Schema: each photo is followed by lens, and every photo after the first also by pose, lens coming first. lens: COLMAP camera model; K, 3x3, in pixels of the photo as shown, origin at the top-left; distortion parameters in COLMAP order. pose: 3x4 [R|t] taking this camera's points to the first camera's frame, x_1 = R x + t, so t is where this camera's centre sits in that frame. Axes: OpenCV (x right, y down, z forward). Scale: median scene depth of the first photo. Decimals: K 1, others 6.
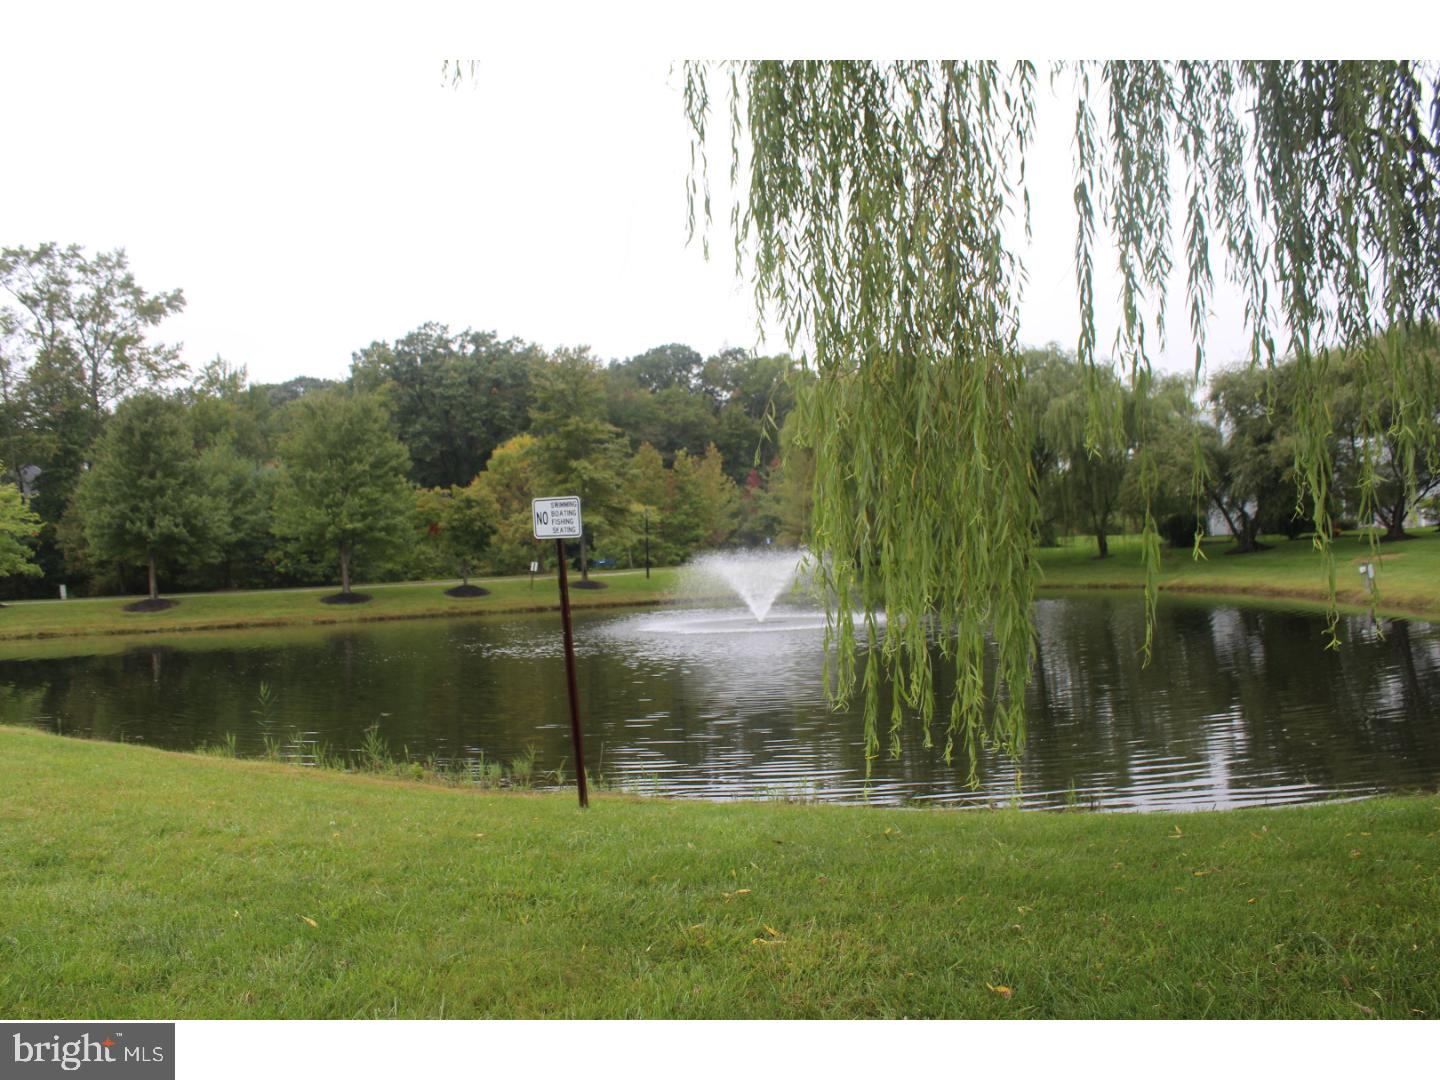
lens RADIAL K [[1229.4, 0, 720.0], [0, 1229.4, 540.0], [0, 0, 1]] dist [-0.184508, 0.123971]
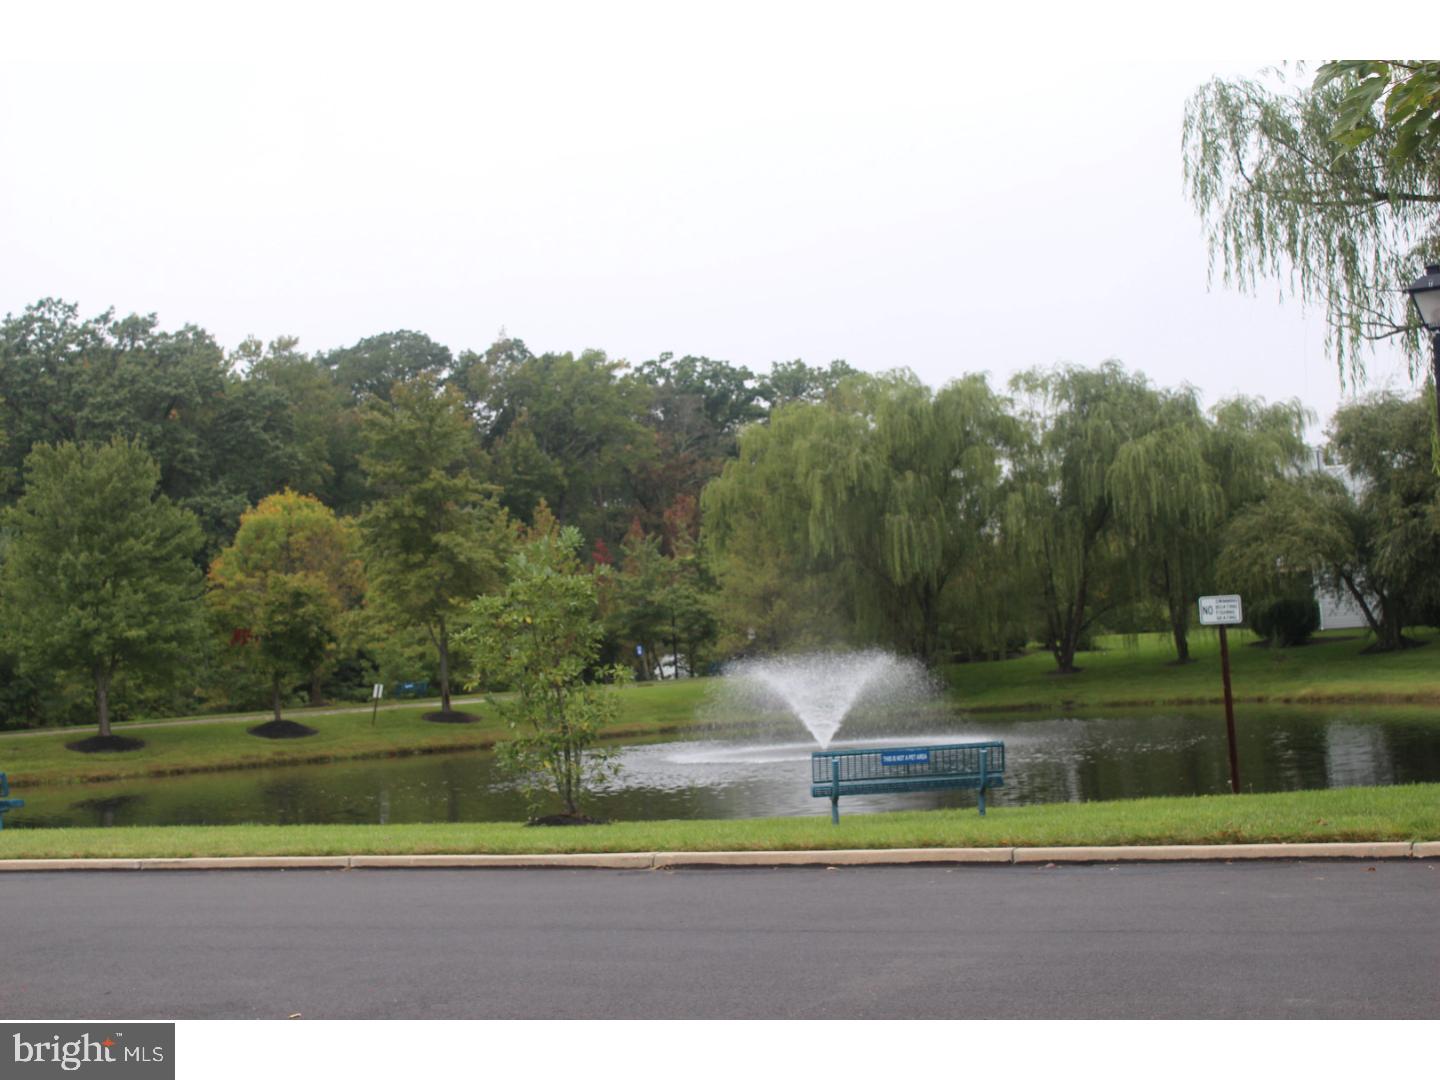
lens RADIAL K [[2204.3, 0, 720.0], [0, 2204.3, 540.0], [0, 0, 1]] dist [-0.024611, -0.159865]
pose [[0.984697, -0.008126, 0.174088, -0.181845], [0.017202, 0.998567, -0.050684, 0.003488], [-0.173427, 0.052903, 0.983425, -0.237637]]
